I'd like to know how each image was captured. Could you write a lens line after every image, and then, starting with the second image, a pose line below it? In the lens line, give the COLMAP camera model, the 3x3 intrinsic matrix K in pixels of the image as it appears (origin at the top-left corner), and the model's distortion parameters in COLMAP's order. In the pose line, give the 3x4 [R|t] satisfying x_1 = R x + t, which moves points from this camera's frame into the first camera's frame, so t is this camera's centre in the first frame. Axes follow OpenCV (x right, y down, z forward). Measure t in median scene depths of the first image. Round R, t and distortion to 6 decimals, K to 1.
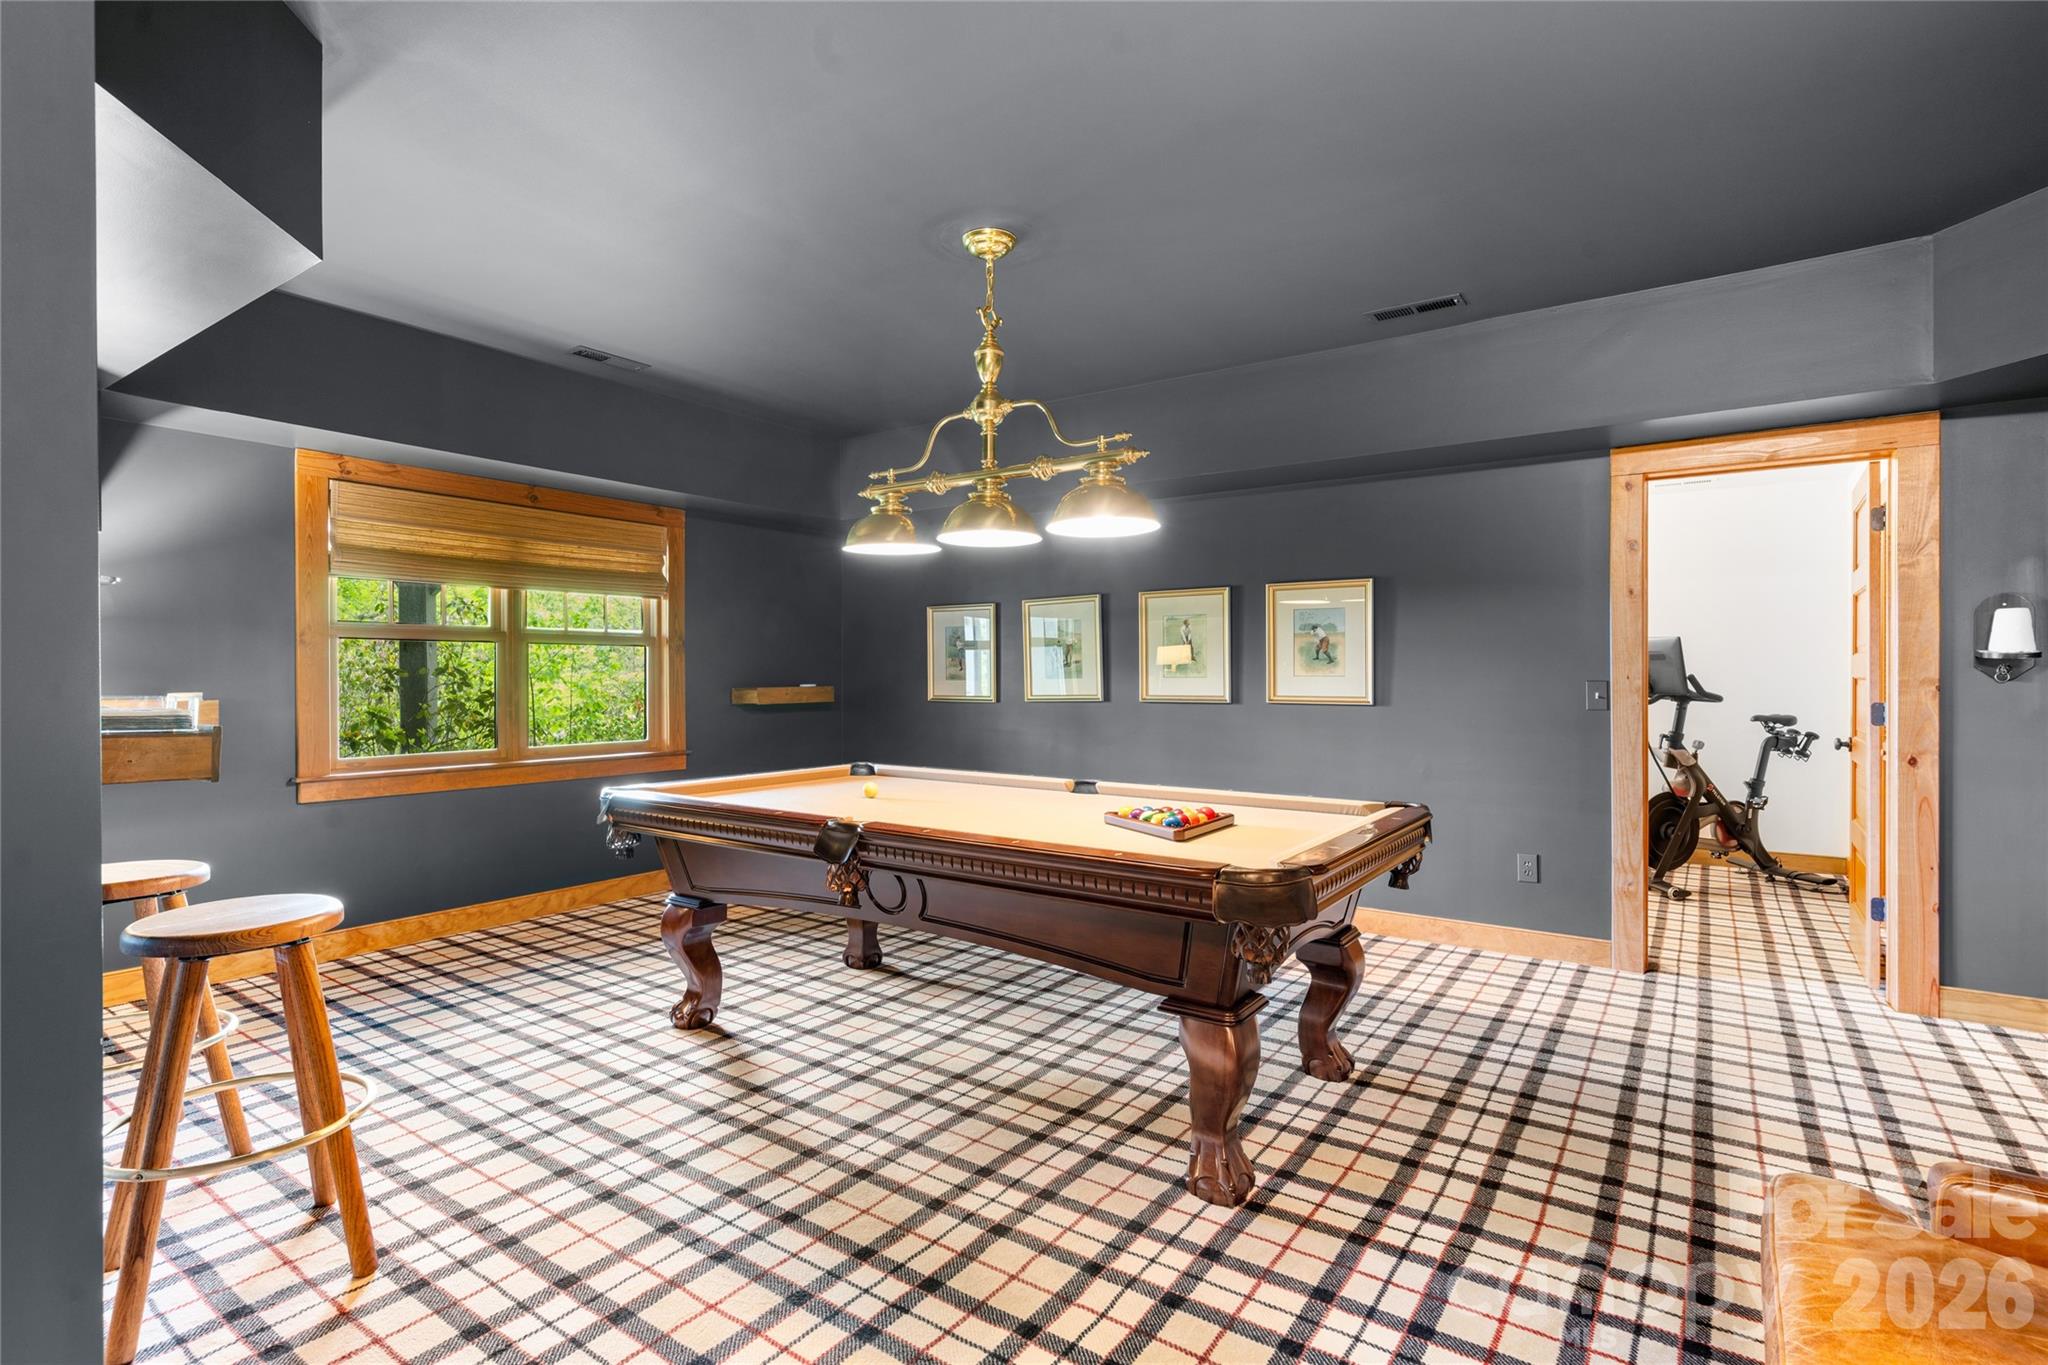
lens RADIAL K [[979.0, 0, 1021.3], [0, 979.0, 683.0], [0, 0, 1]] dist [-0.003867, 0.000962]
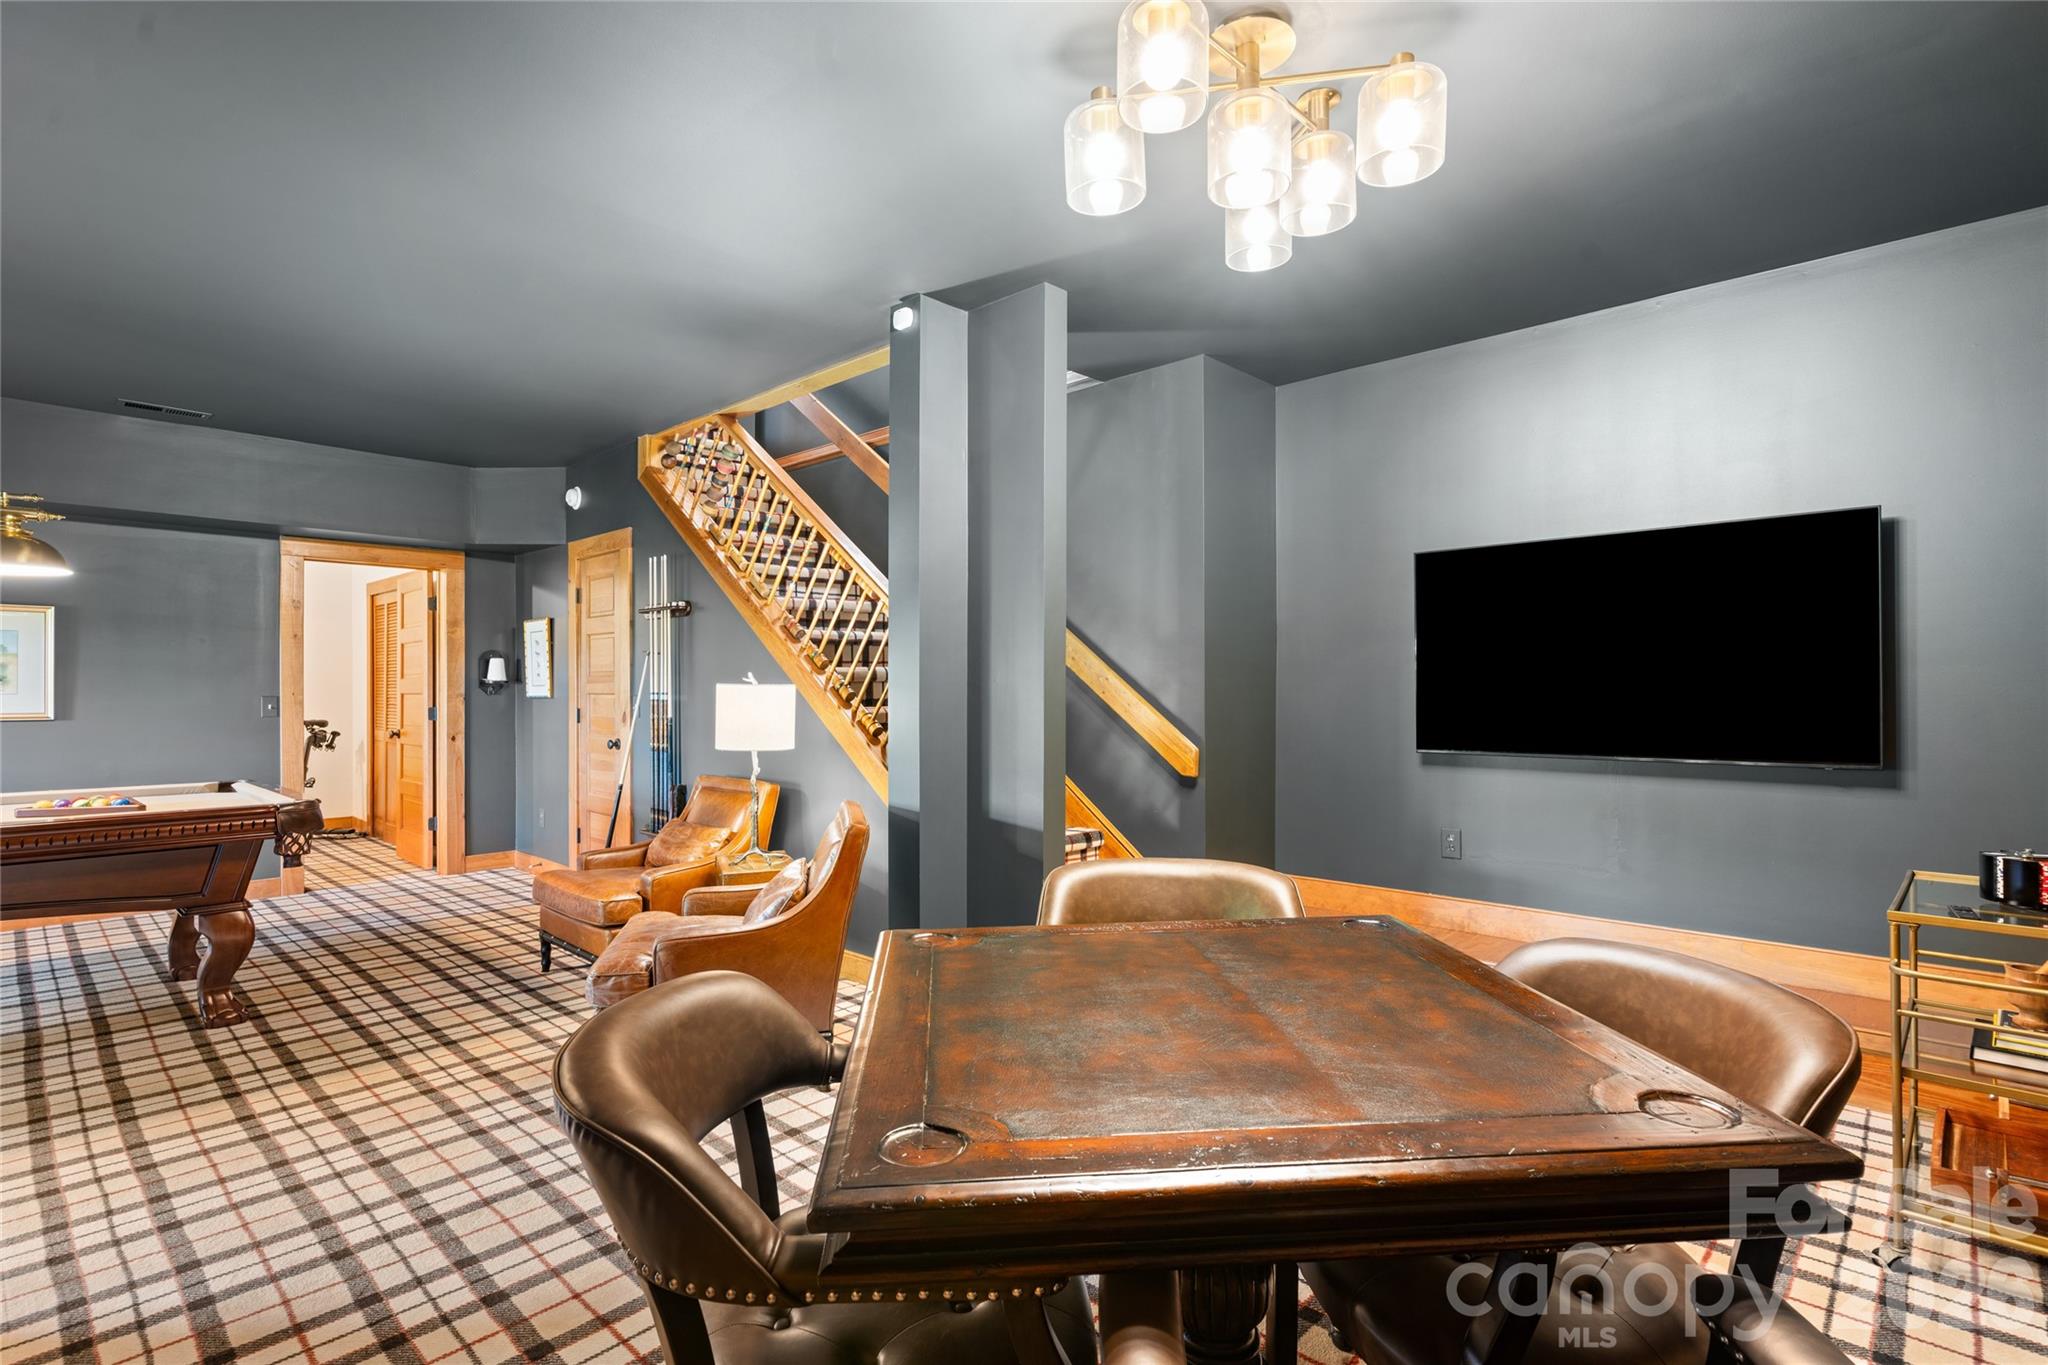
lens RADIAL K [[979.0, 0, 1022.6], [0, 979.0, 683.8], [0, 0, 1]] dist [-0.003867, 0.000962]
pose [[0.138697, 0.003677, 0.990328, -0.779241], [0.011818, 0.999916, -0.005368, -0.000134], [-0.990264, 0.012448, 0.138642, -0.327132]]
